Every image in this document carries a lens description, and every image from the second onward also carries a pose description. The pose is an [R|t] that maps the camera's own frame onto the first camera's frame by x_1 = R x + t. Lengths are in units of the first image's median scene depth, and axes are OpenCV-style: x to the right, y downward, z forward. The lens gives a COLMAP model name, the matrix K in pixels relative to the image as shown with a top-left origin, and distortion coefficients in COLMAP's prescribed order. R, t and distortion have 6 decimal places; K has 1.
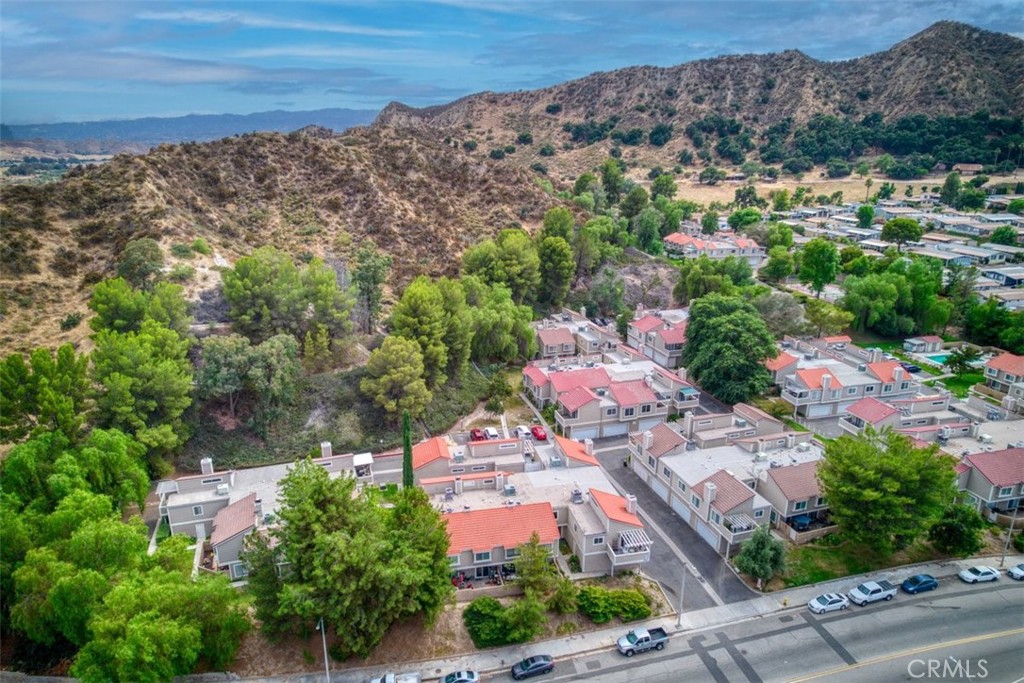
lens RADIAL K [[682.7, 0, 501.7], [0, 682.7, 349.0], [0, 0, 1]] dist [-0.060724, 0.054713]
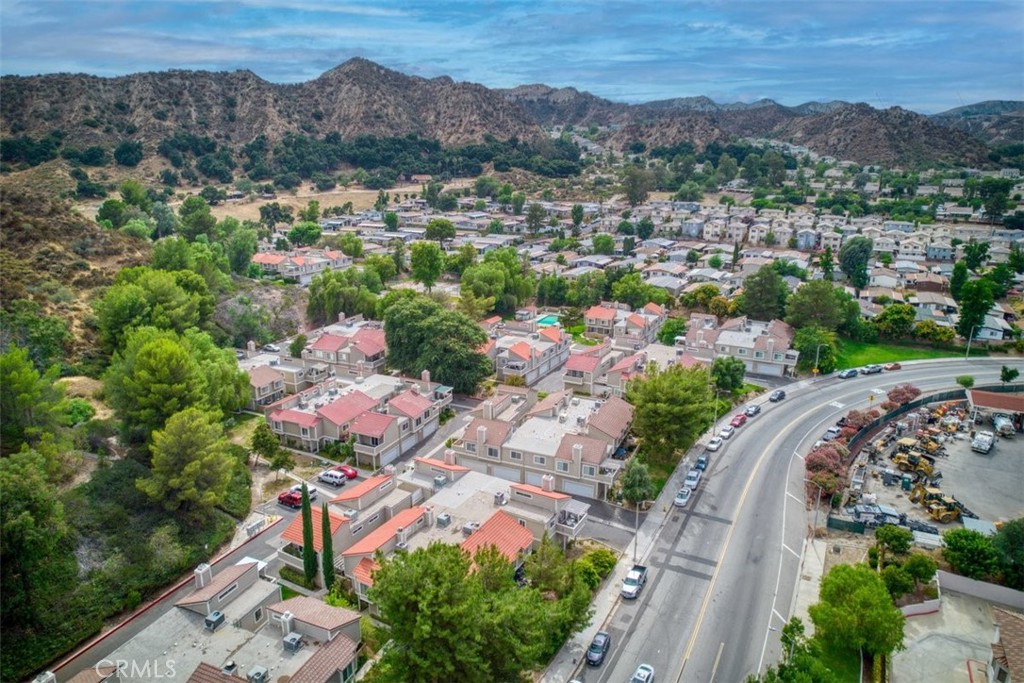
lens RADIAL K [[682.7, 0, 511.2], [0, 682.7, 347.0], [0, 0, 1]] dist [-0.060724, 0.054713]
pose [[0.646814, -0.205489, 0.734443, -0.148268], [0.226655, 0.971299, 0.072146, -0.019053], [-0.728189, 0.119800, 0.674825, 0.068644]]
